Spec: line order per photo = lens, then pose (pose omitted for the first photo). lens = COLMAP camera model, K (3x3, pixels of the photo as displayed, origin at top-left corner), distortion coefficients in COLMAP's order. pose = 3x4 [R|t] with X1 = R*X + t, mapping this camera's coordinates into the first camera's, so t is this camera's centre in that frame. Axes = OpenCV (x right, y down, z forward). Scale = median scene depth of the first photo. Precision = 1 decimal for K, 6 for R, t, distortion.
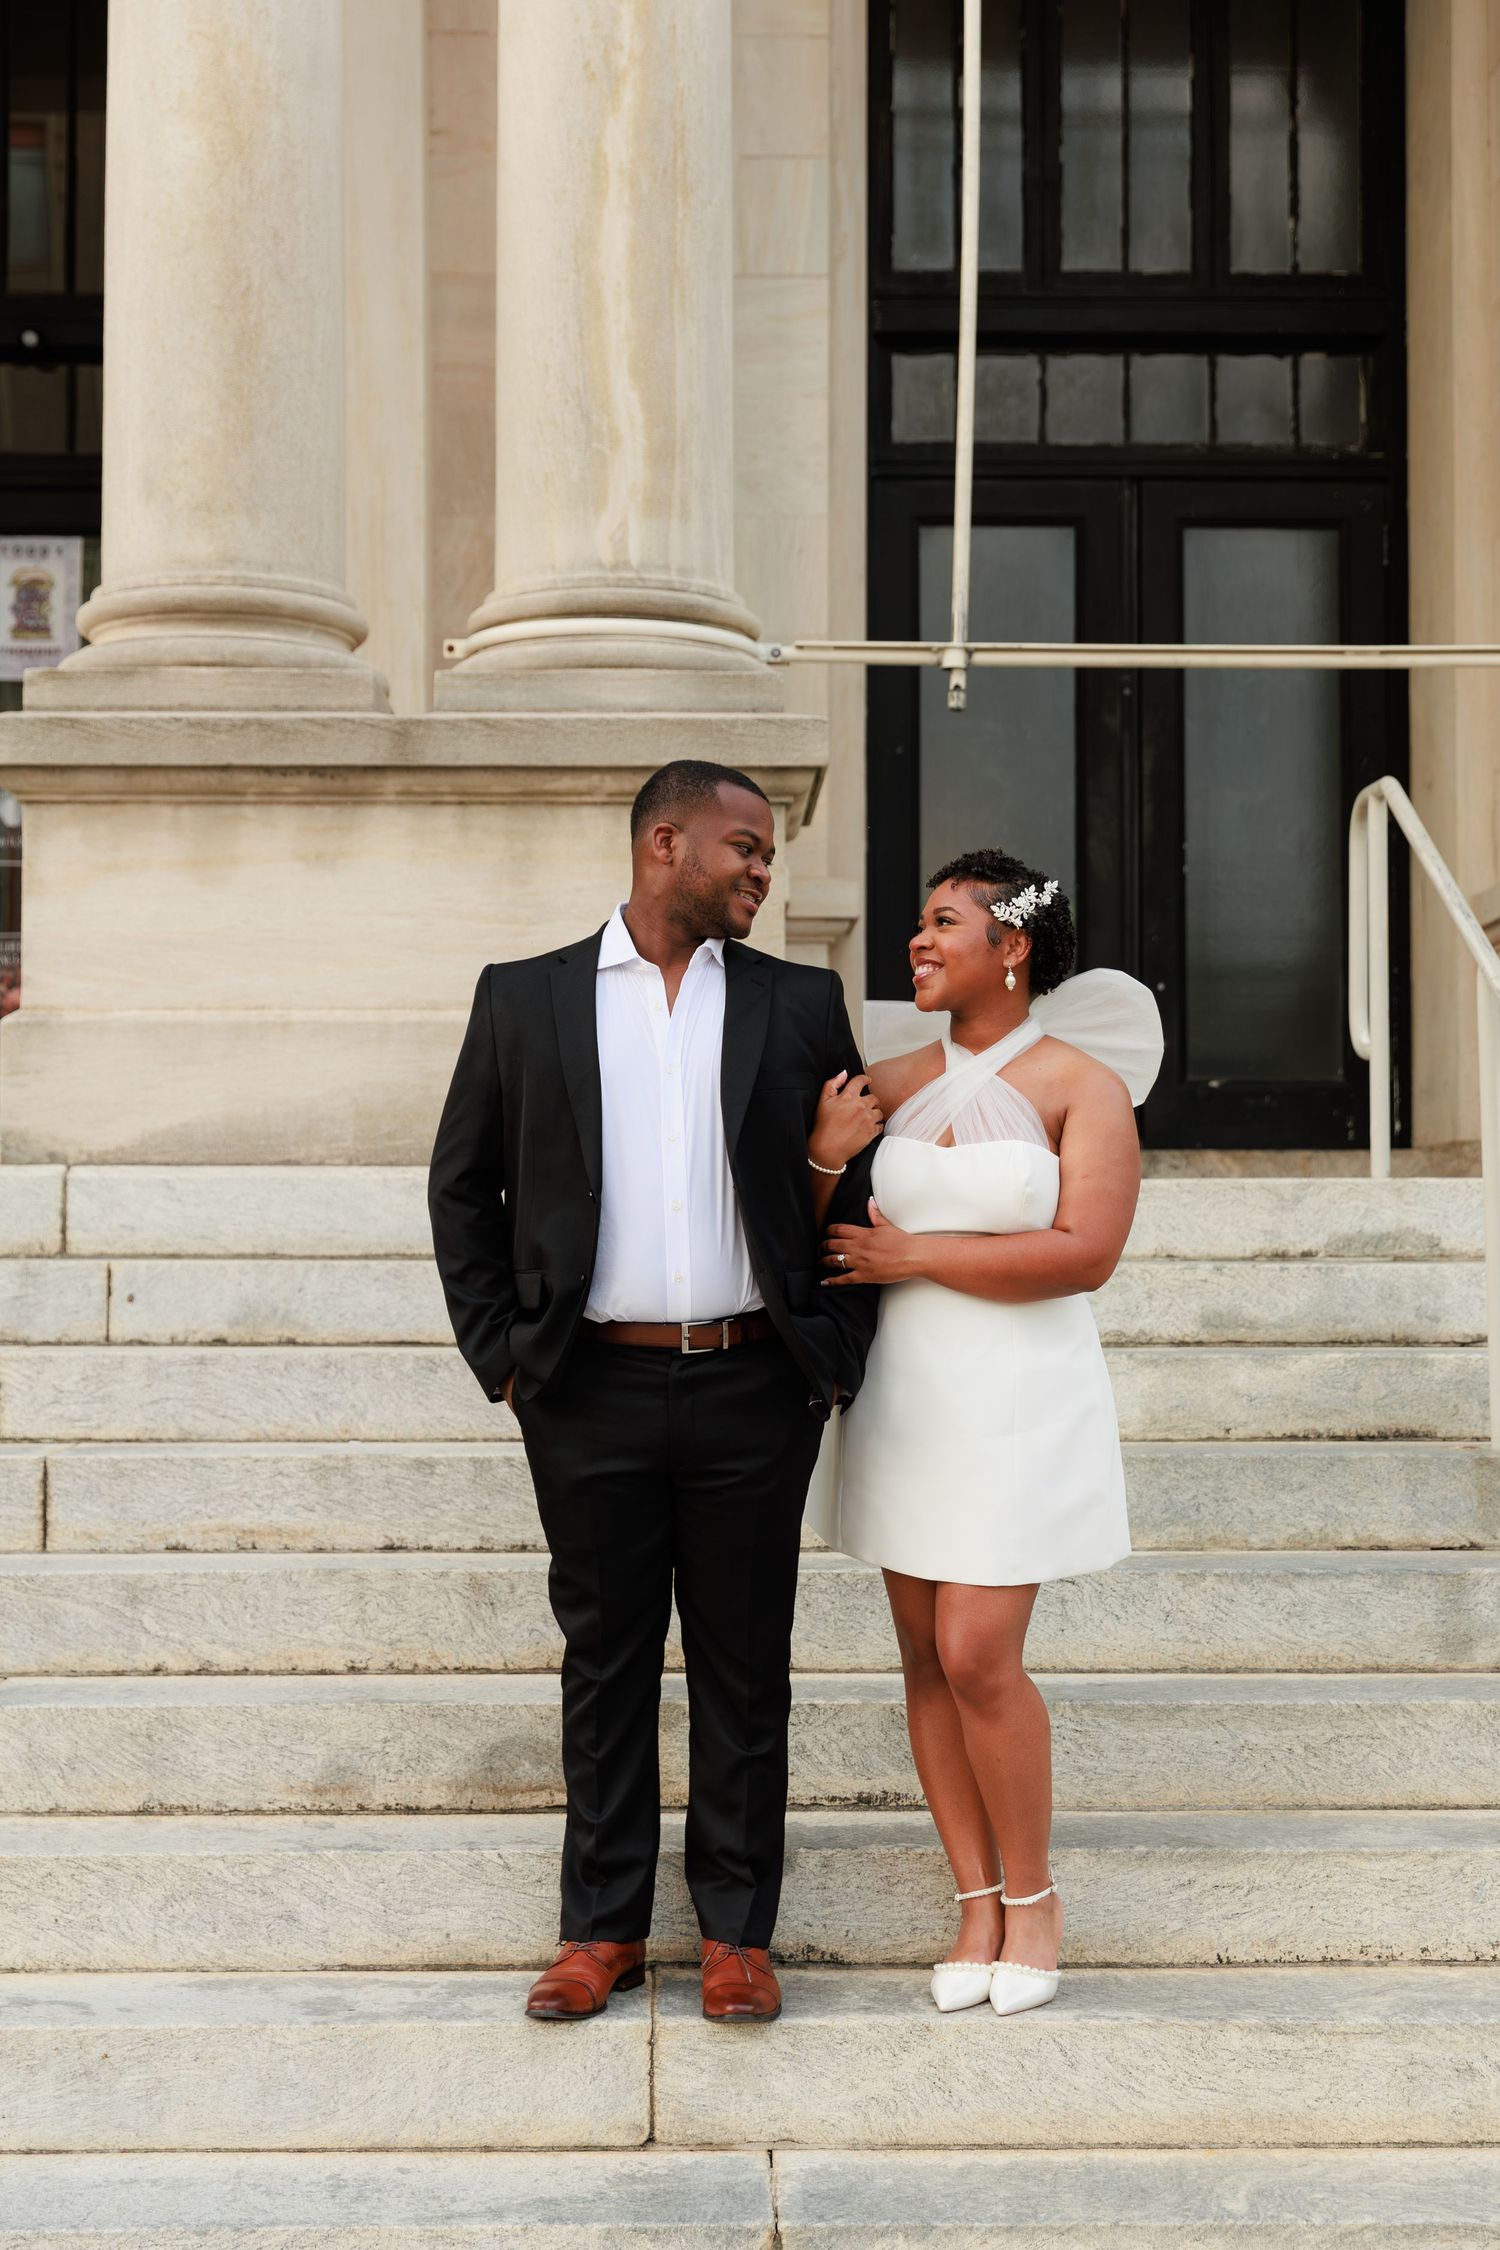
lens RADIAL K [[3108.6, 0, 716.2], [0, 3108.6, 1141.7], [0, 0, 1]] dist [0.007924, 0.000000]
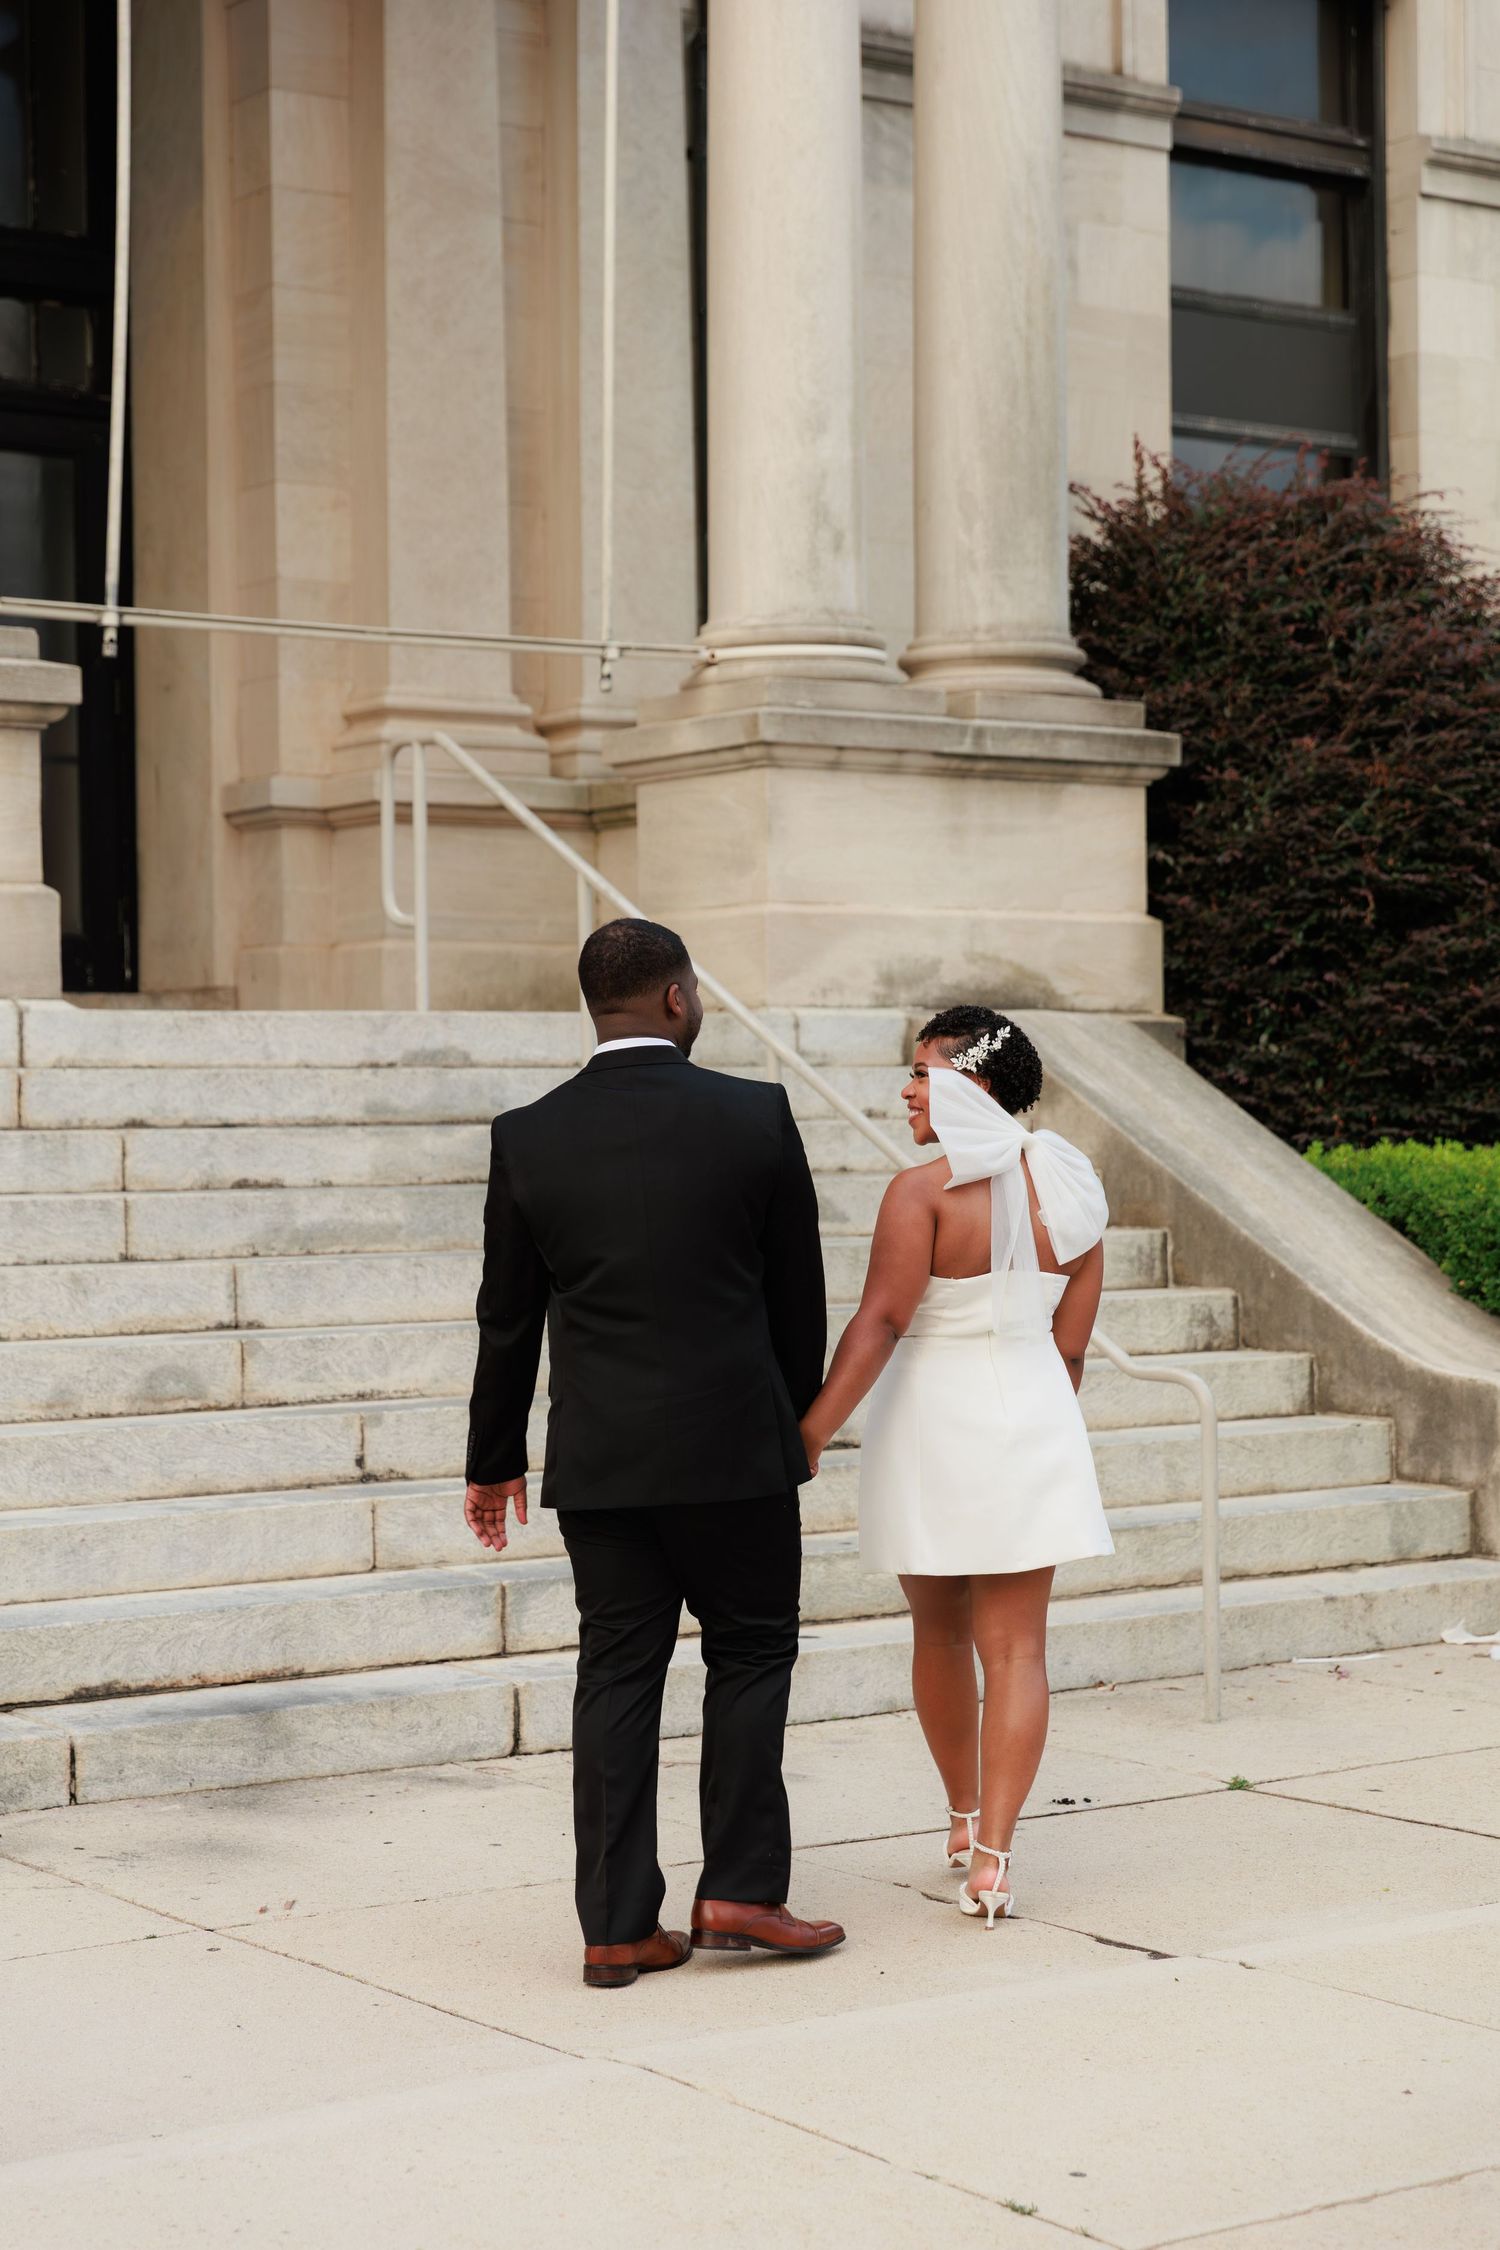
lens RADIAL K [[4009.9, 0, 696.0], [0, 4009.9, 1123.8], [0, 0, 1]] dist [0.017976, 0.000000]
pose [[0.824163, -0.010016, 0.566264, -0.818712], [-0.008291, 0.999523, 0.029745, 0.008283], [-0.566292, -0.029210, 0.823687, -0.661612]]
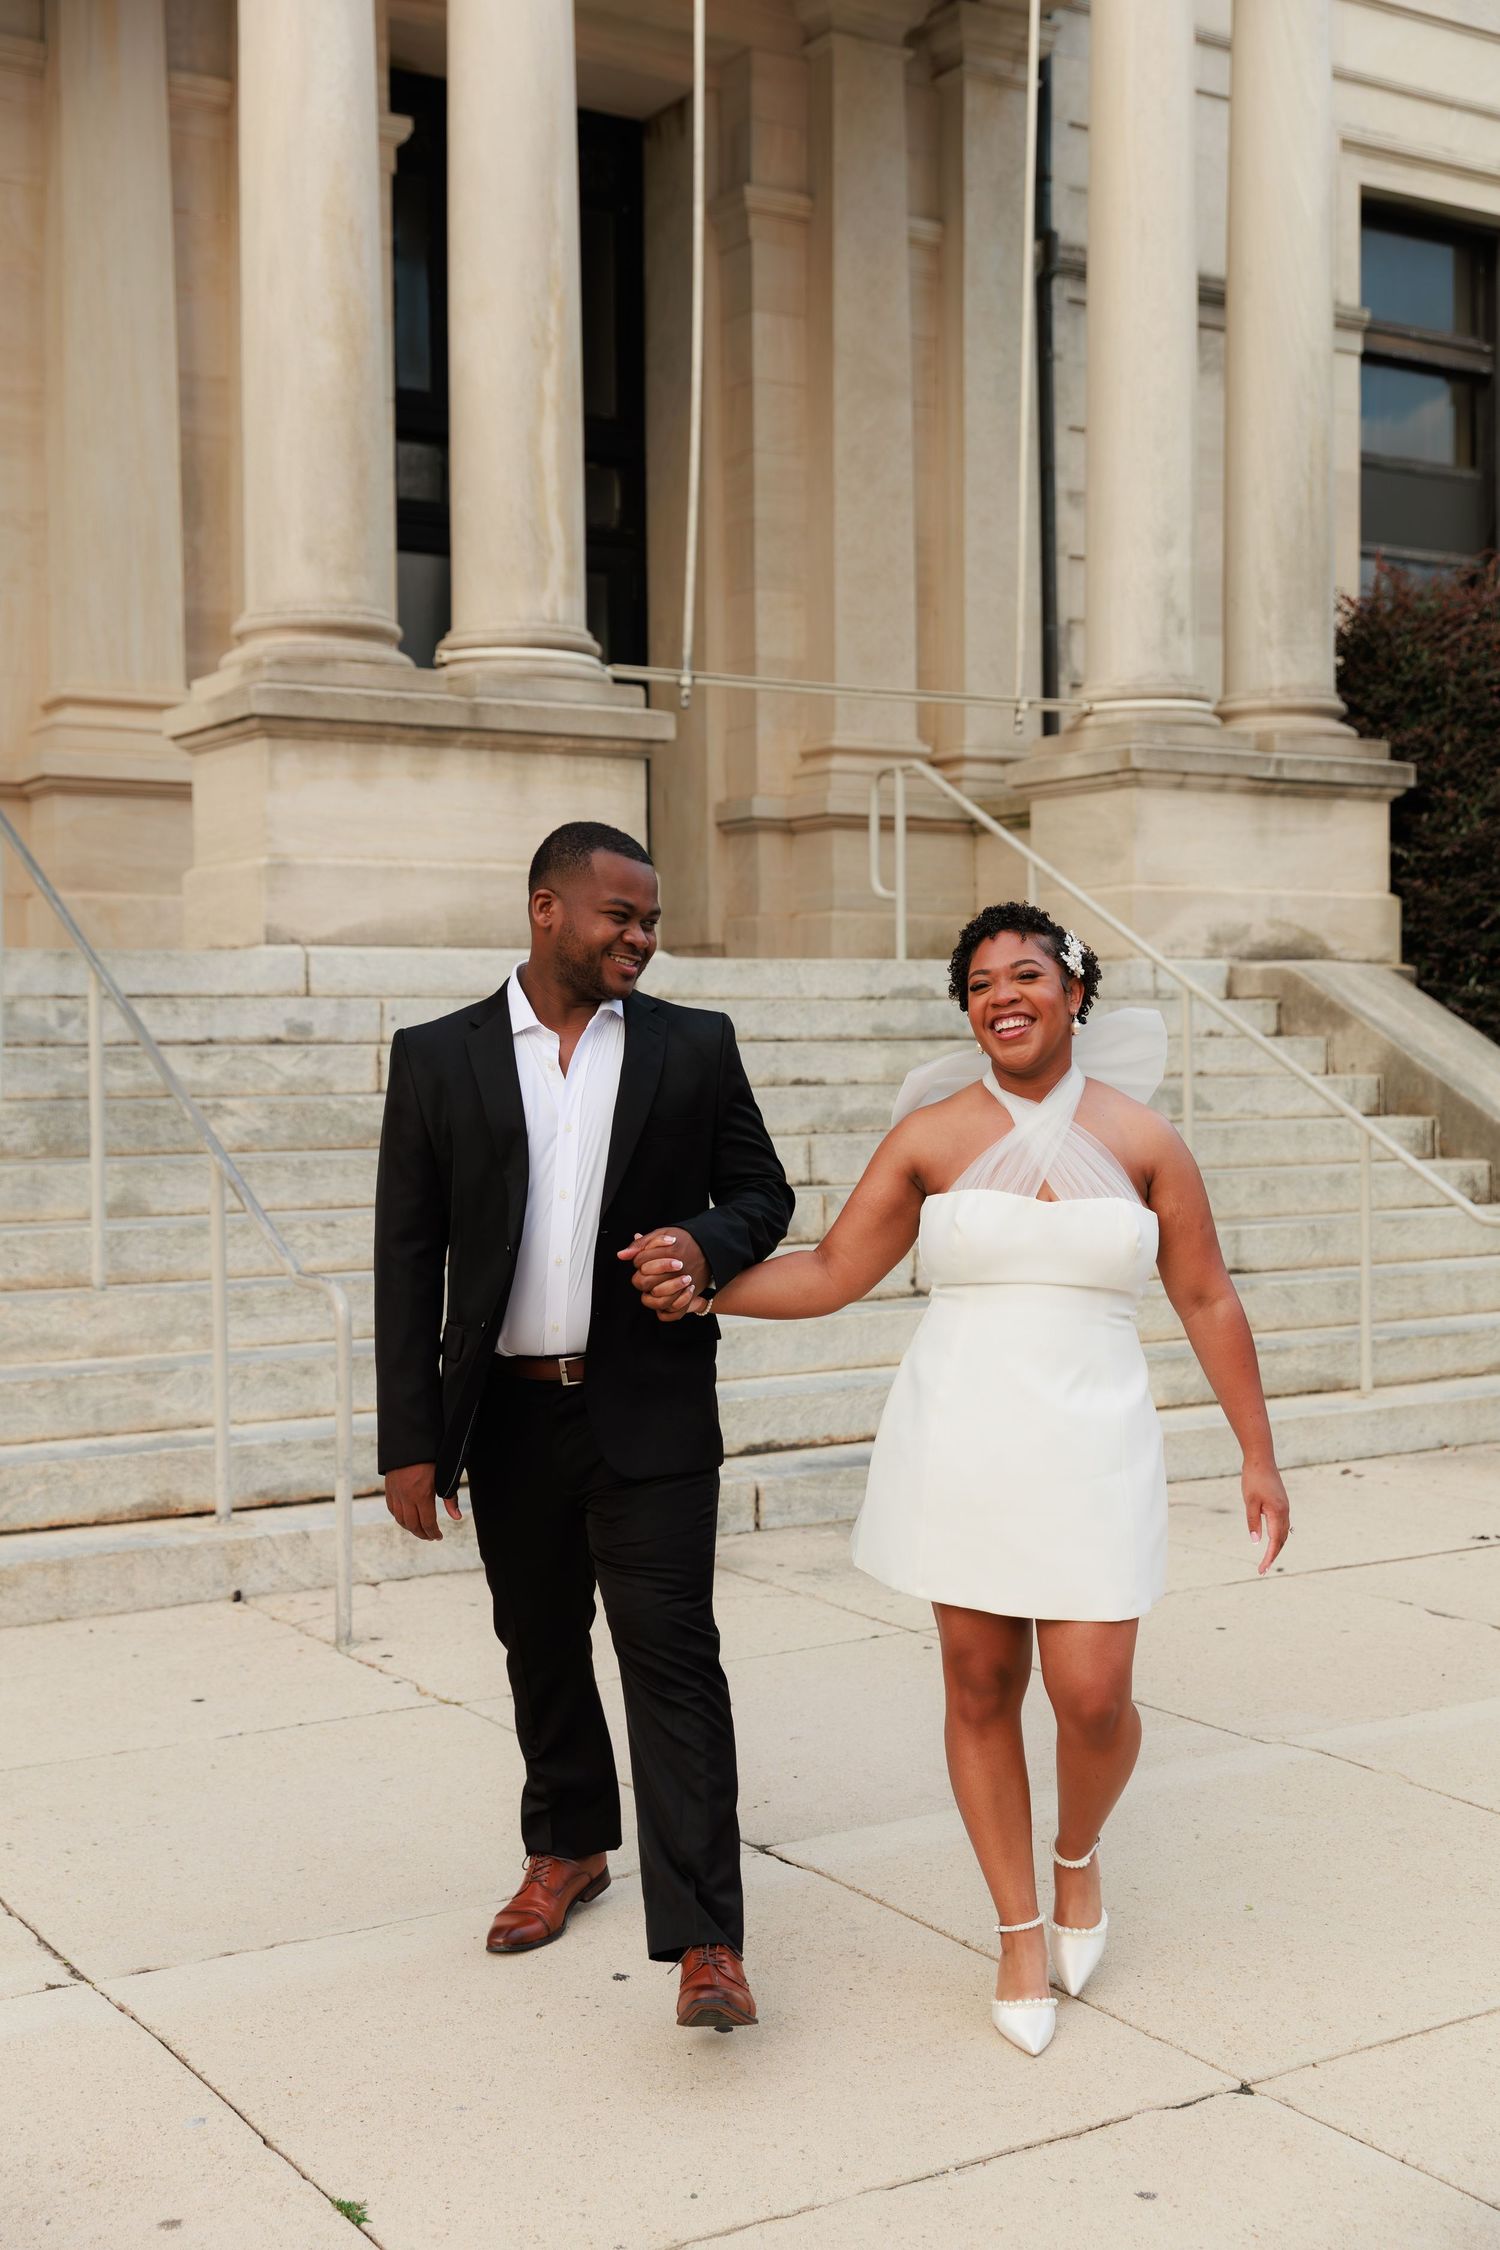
lens RADIAL K [[2666.3, 0, 734.4], [0, 2666.3, 1120.8], [0, 0, 1]] dist [0.017383, 0.000000]
pose [[0.850075, -0.022542, 0.526179, -0.890147], [-0.010681, 0.998140, 0.060016, 0.014776], [-0.526553, -0.056639, 0.848253, -0.464075]]
